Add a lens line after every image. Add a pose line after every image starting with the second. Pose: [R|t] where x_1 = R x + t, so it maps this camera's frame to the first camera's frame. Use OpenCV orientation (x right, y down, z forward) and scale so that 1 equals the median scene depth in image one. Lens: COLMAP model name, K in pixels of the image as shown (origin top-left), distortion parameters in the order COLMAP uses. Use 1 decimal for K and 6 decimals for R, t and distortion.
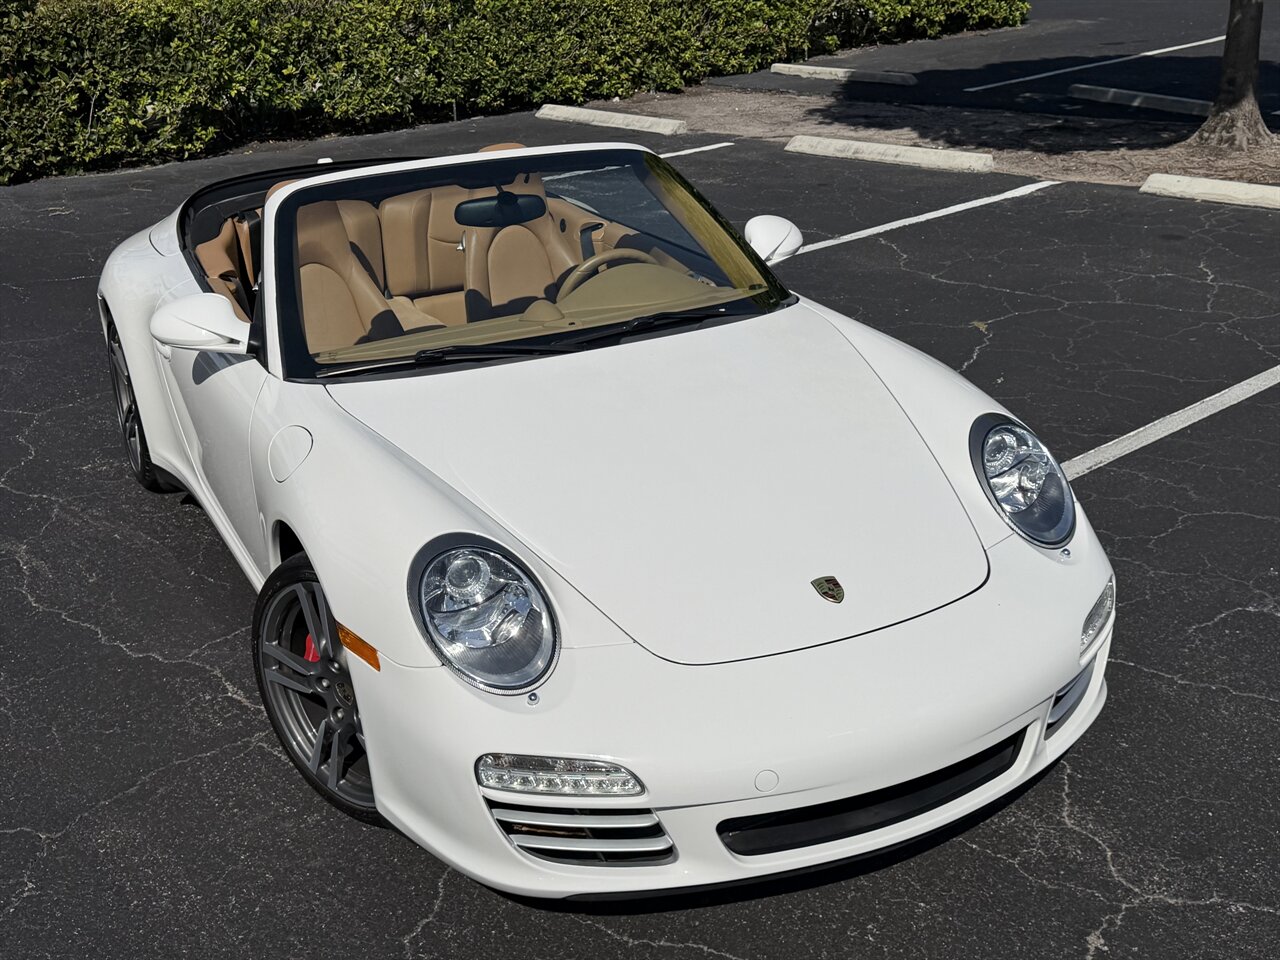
lens RADIAL K [[1481.5, 0, 640.0], [0, 1481.5, 480.0], [0, 0, 1]] dist [0.206988, -0.489390]
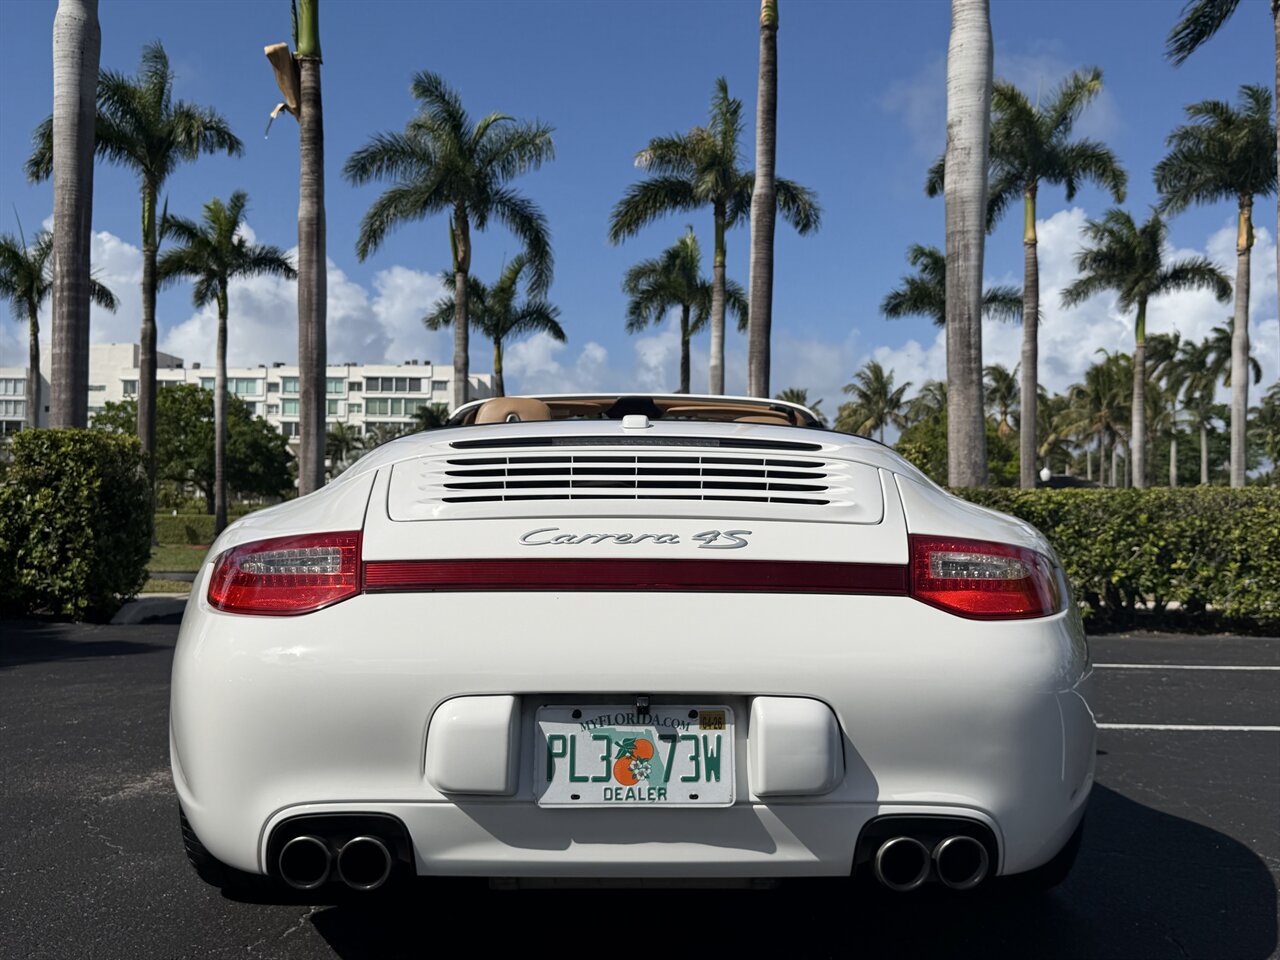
lens RADIAL K [[1327.4, 0, 642.0], [0, 1327.4, 478.4], [0, 0, 1]] dist [0.204072, -0.484057]
pose [[0.709083, 0.004186, -0.705112, 0.168457], [-0.289410, 0.913600, -0.285616, 0.046961], [0.642995, 0.406592, 0.649030, 0.149093]]
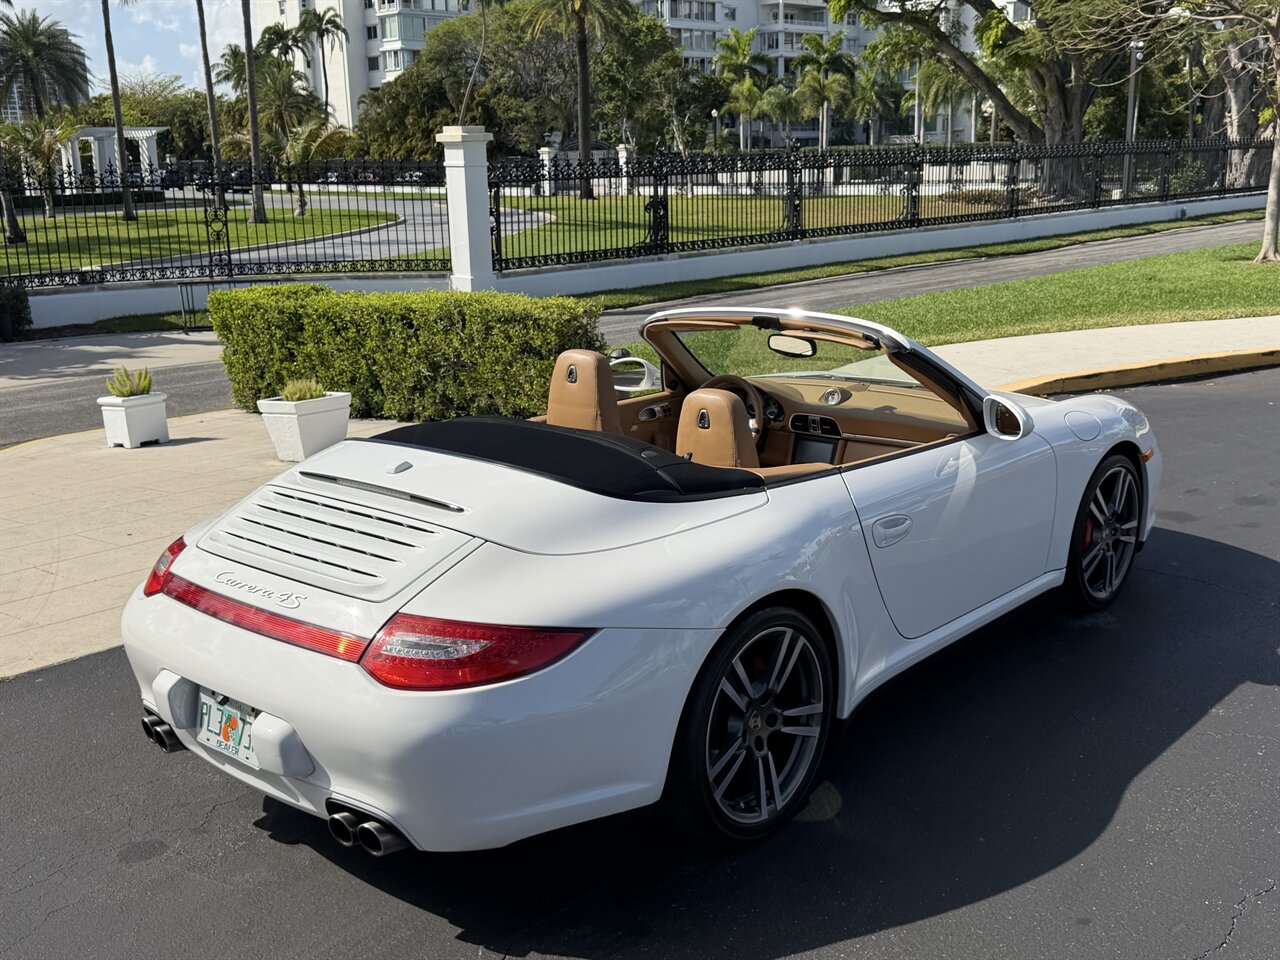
lens RADIAL K [[1327.4, 0, 642.0], [0, 1327.4, 478.4], [0, 0, 1]] dist [0.204072, -0.484057]
pose [[0.060704, 0.270746, -0.960735, 0.319557], [-0.346468, 0.908381, 0.234101, -0.120983], [0.936095, 0.318654, 0.148947, 0.302862]]
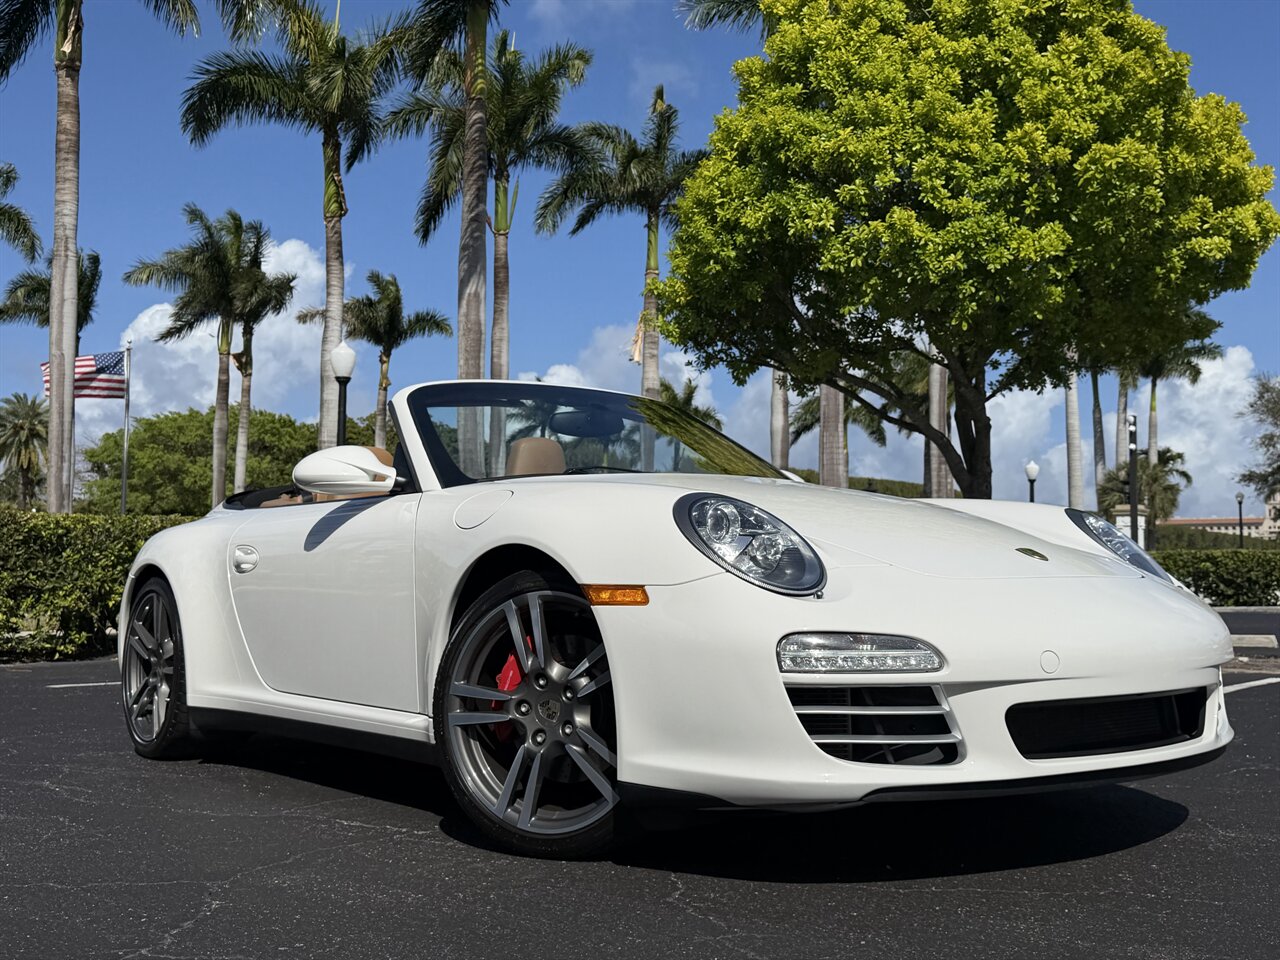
lens RADIAL K [[1327.4, 0, 642.0], [0, 1327.4, 478.4], [0, 0, 1]] dist [0.204072, -0.484057]
pose [[0.979906, 0.043653, 0.194622, -0.092200], [0.048448, 0.894443, -0.444550, 0.117456], [-0.193484, 0.445047, 0.874355, 0.038860]]
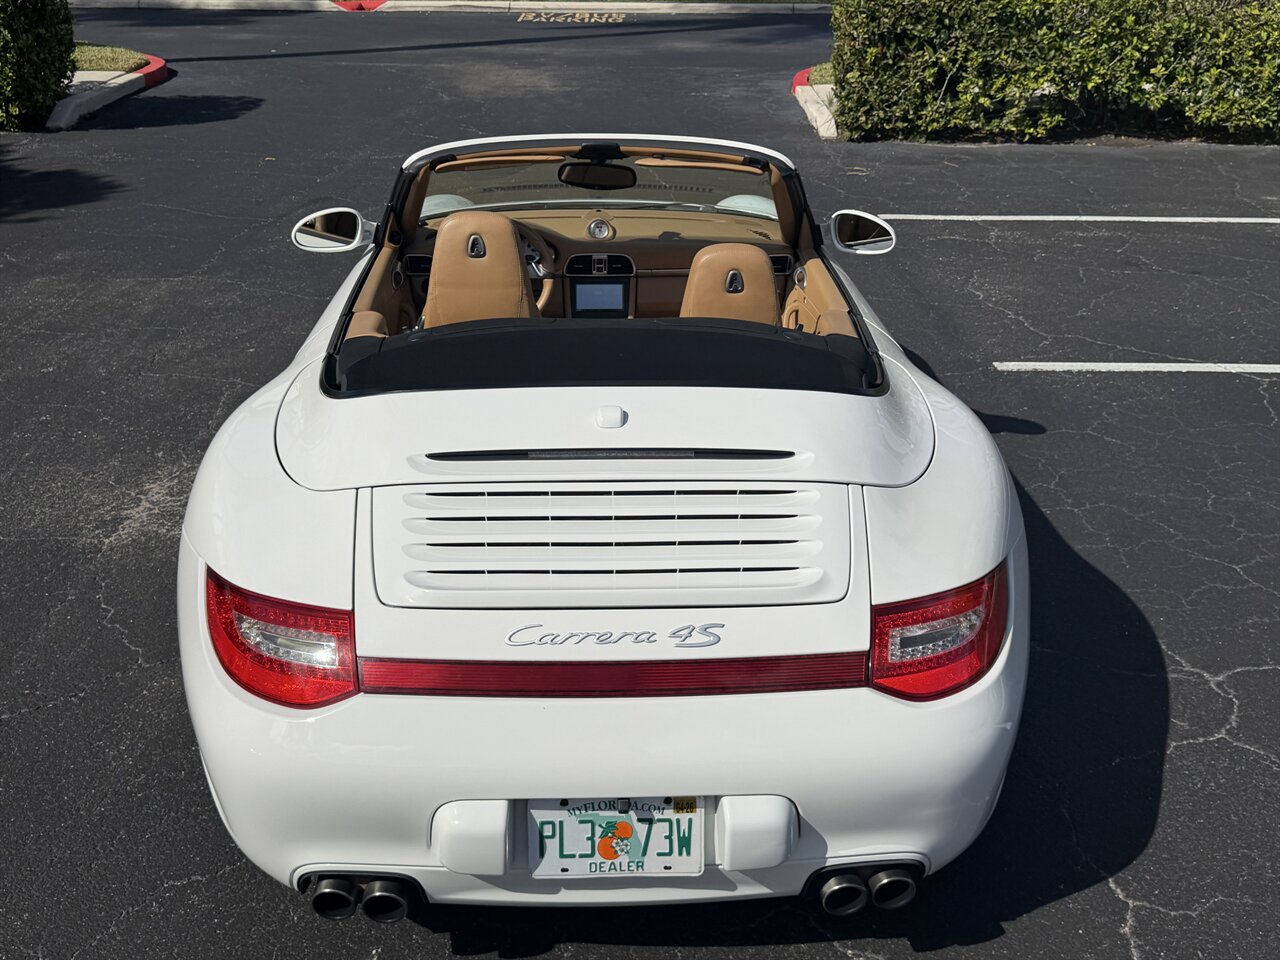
lens RADIAL K [[1334.7, 0, 635.3], [0, 1334.7, 458.7], [0, 0, 1]] dist [0.143747, -0.268583]
pose [[0.728053, 0.304583, -0.614140, 0.152185], [-0.285334, 0.949224, 0.132509, -0.052216], [0.623316, 0.078762, 0.777994, 0.117751]]
